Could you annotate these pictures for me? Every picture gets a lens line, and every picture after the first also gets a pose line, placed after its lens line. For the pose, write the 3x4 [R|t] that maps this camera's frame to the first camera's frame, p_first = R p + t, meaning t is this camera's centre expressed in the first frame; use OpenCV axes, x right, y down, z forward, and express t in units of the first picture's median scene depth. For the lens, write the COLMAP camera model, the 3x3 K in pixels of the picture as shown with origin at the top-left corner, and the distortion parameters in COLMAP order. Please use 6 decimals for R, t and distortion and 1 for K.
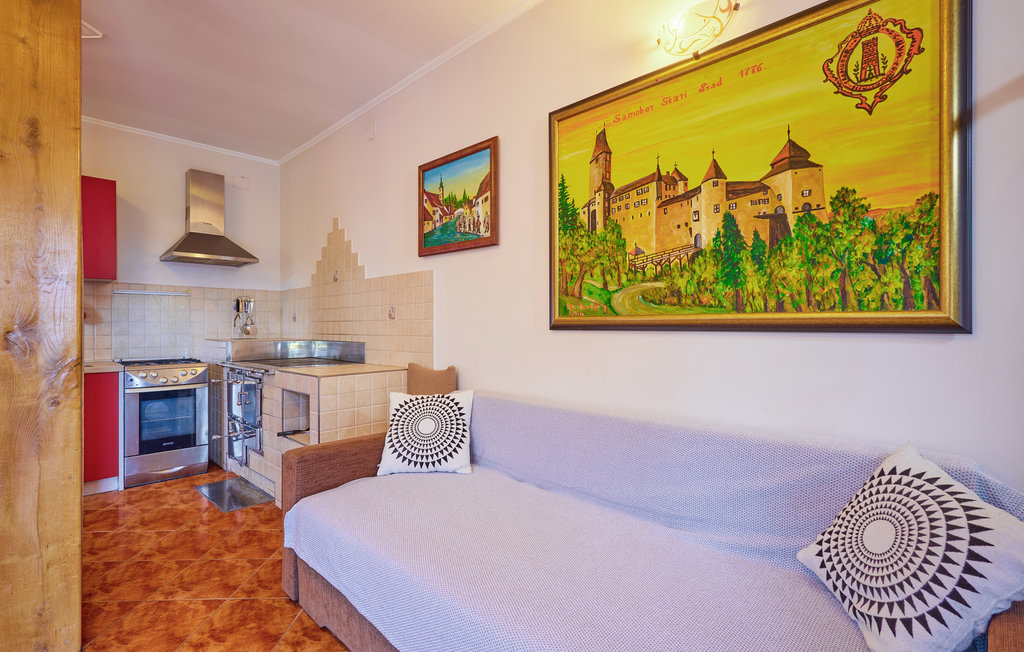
lens RADIAL K [[473.4, 0, 515.6], [0, 473.4, 328.1], [0, 0, 1]] dist [0.000561, 0.000539]
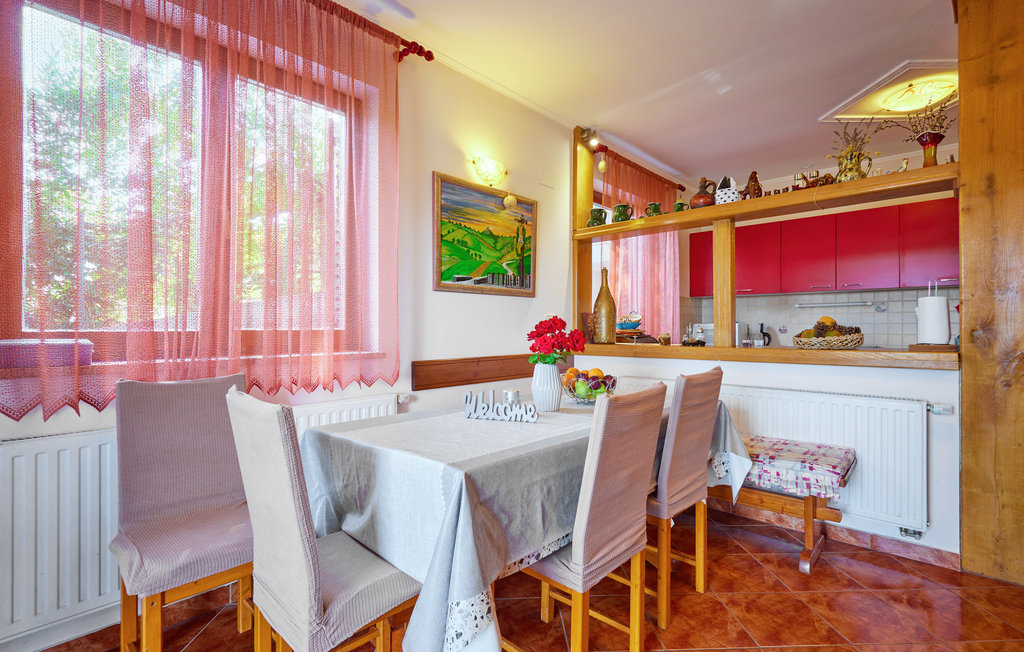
lens RADIAL K [[473.4, 0, 513.8], [0, 473.4, 326.4], [0, 0, 1]] dist [0.000561, 0.000539]
pose [[-0.002203, -0.004412, -0.999988, 0.340095], [0.000585, 0.999990, -0.004413, 0.001320], [0.999997, -0.000594, -0.002200, -0.359328]]
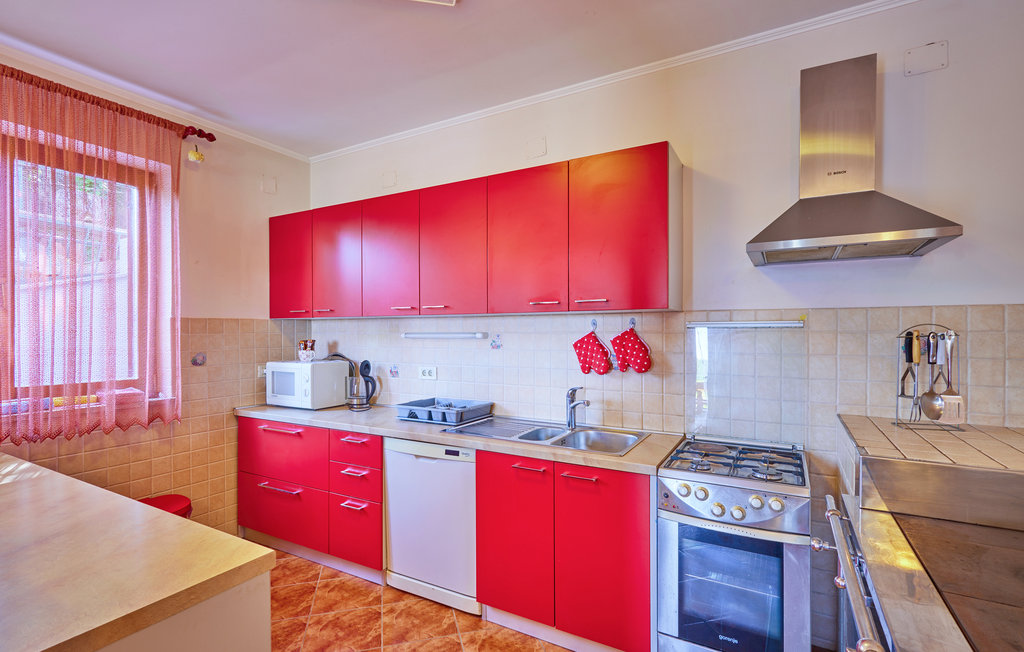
lens RADIAL K [[473.4, 0, 514.5], [0, 473.4, 333.0], [0, 0, 1]] dist [0.000561, 0.000539]
pose [[0.245483, 0.003454, -0.969395, -0.345662], [-0.000829, 0.999994, 0.003354, -0.080155], [0.969400, -0.000020, 0.245485, 0.728609]]
